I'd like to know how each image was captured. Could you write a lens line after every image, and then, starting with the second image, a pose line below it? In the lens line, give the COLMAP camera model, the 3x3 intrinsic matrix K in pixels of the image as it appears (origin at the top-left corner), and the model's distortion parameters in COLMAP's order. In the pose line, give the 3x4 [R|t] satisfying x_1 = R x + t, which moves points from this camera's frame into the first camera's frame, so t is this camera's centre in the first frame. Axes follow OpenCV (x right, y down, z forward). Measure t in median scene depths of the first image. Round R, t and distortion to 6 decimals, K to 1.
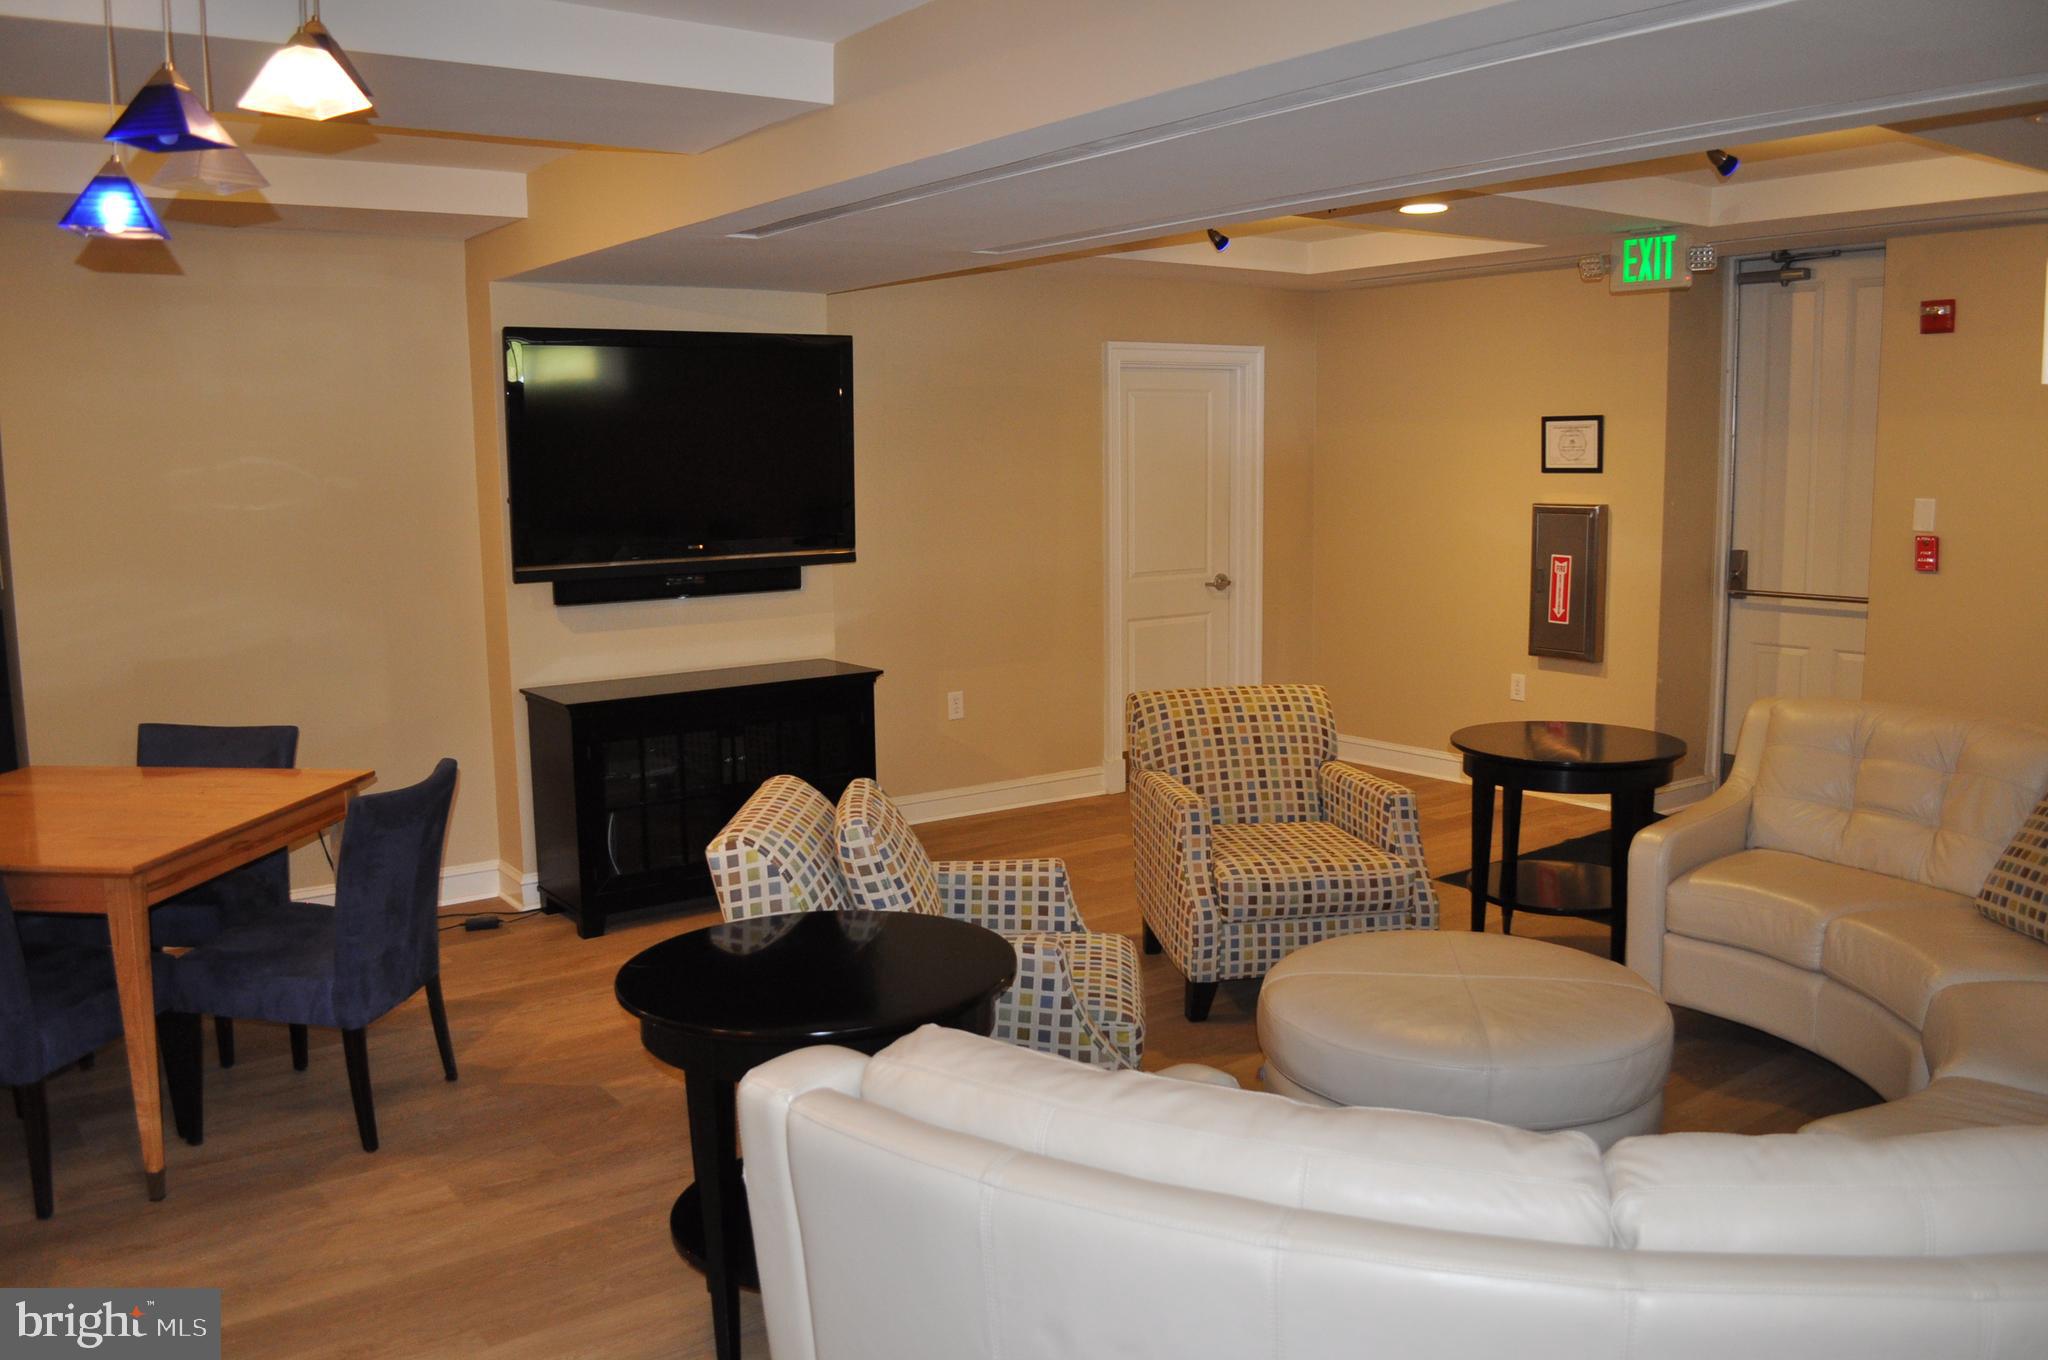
lens RADIAL K [[1617.4, 0, 1015.4], [0, 1617.4, 678.0], [0, 0, 1]] dist [-0.050053, -0.001000]
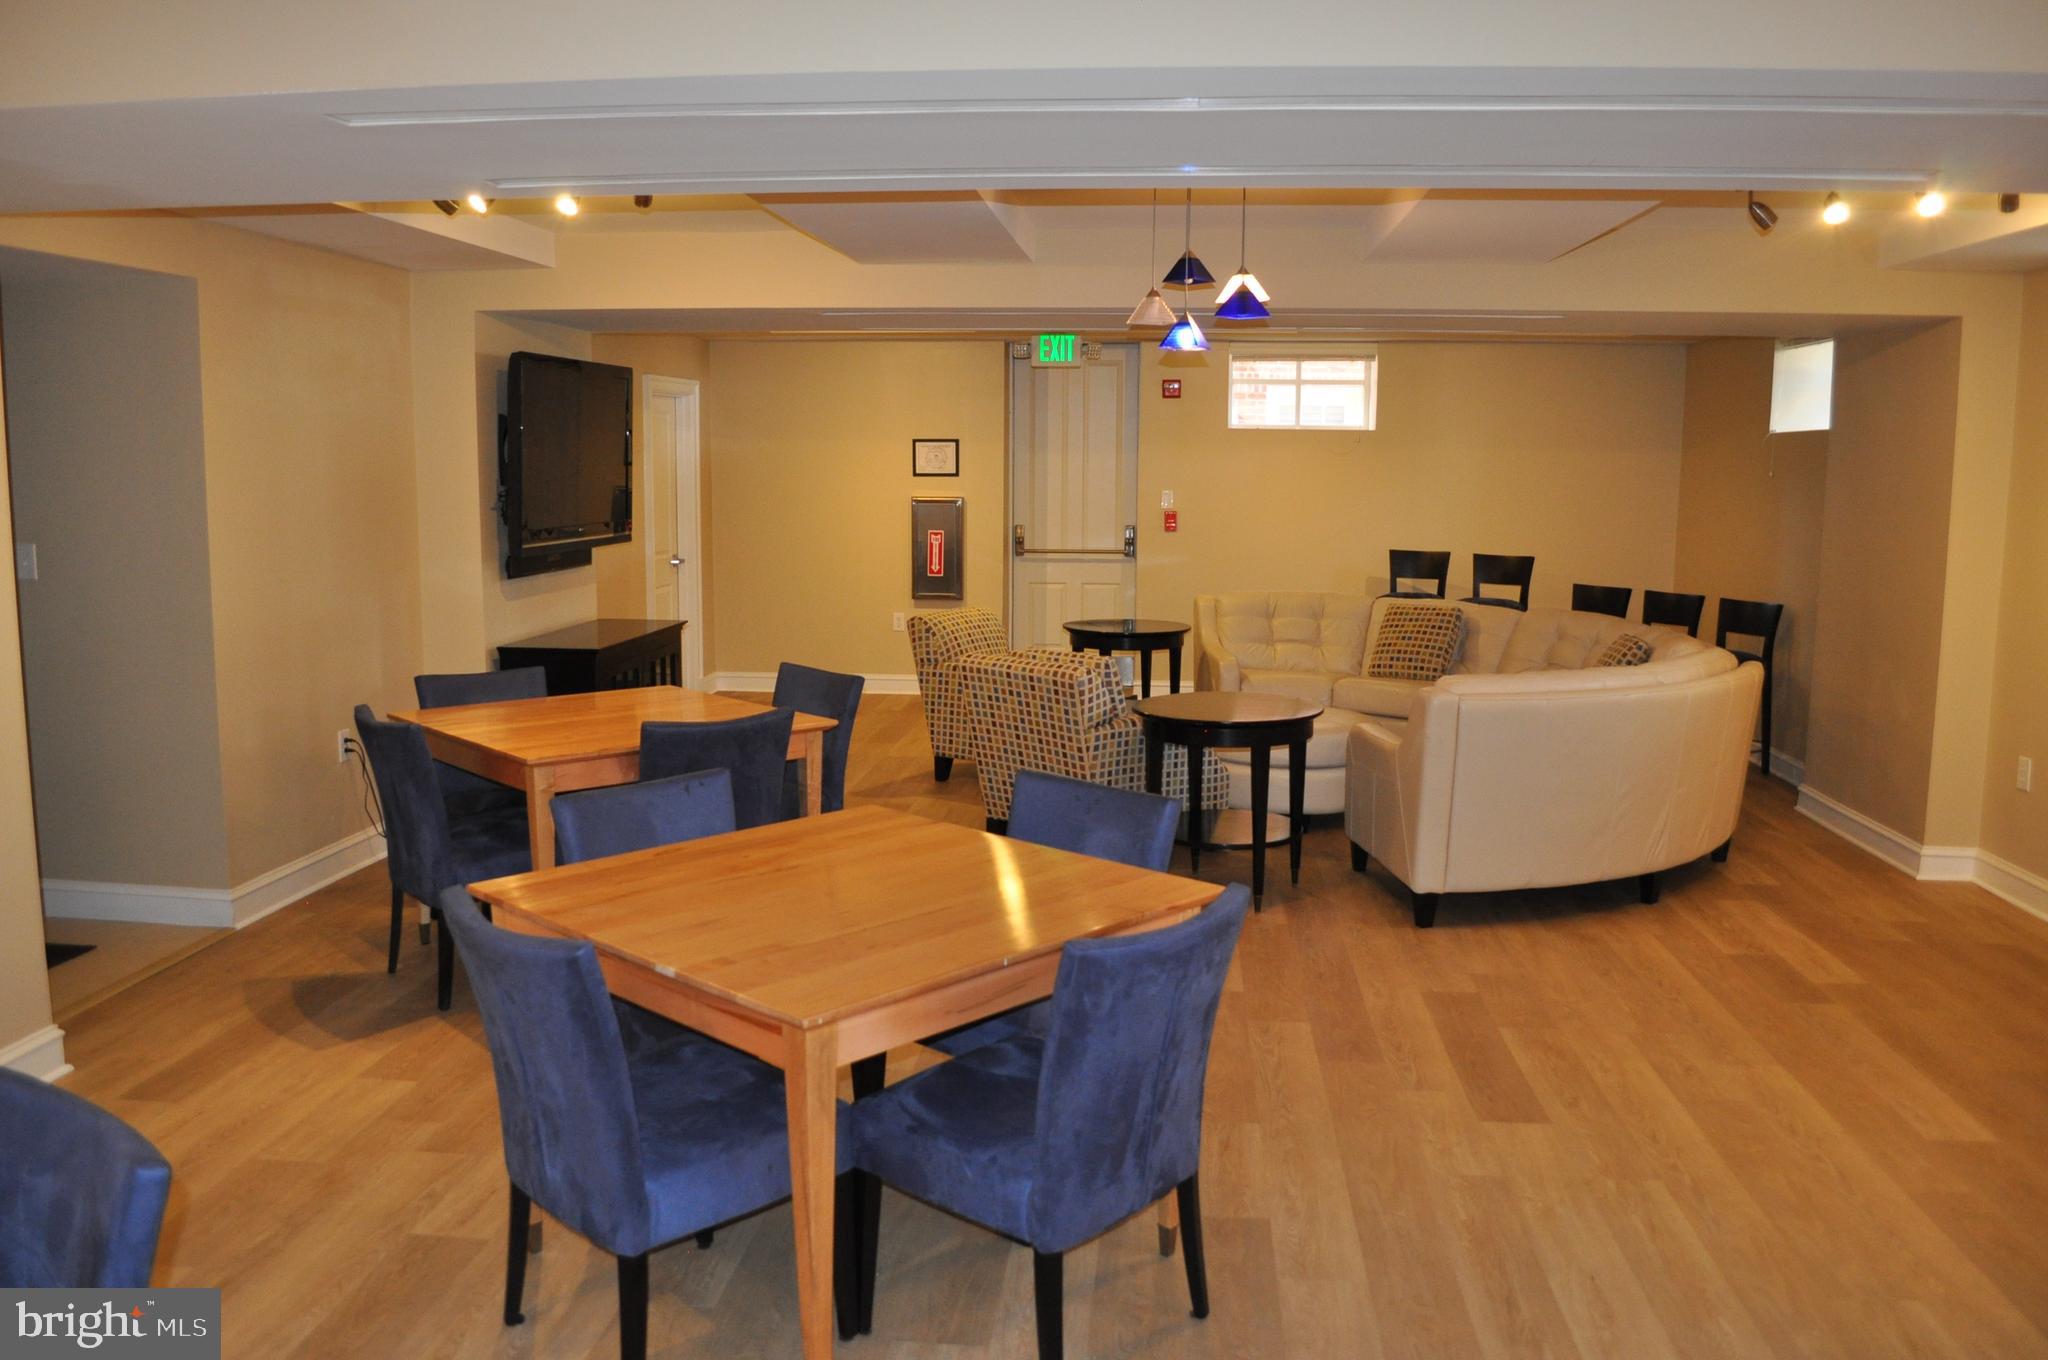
lens RADIAL K [[1617.4, 0, 1015.4], [0, 1617.4, 678.0], [0, 0, 1]] dist [-0.050053, -0.001000]
pose [[0.670274, -0.084877, 0.737244, -0.759500], [0.089330, 0.995442, 0.033388, 0.018174], [-0.736717, 0.043479, 0.674802, -0.080328]]
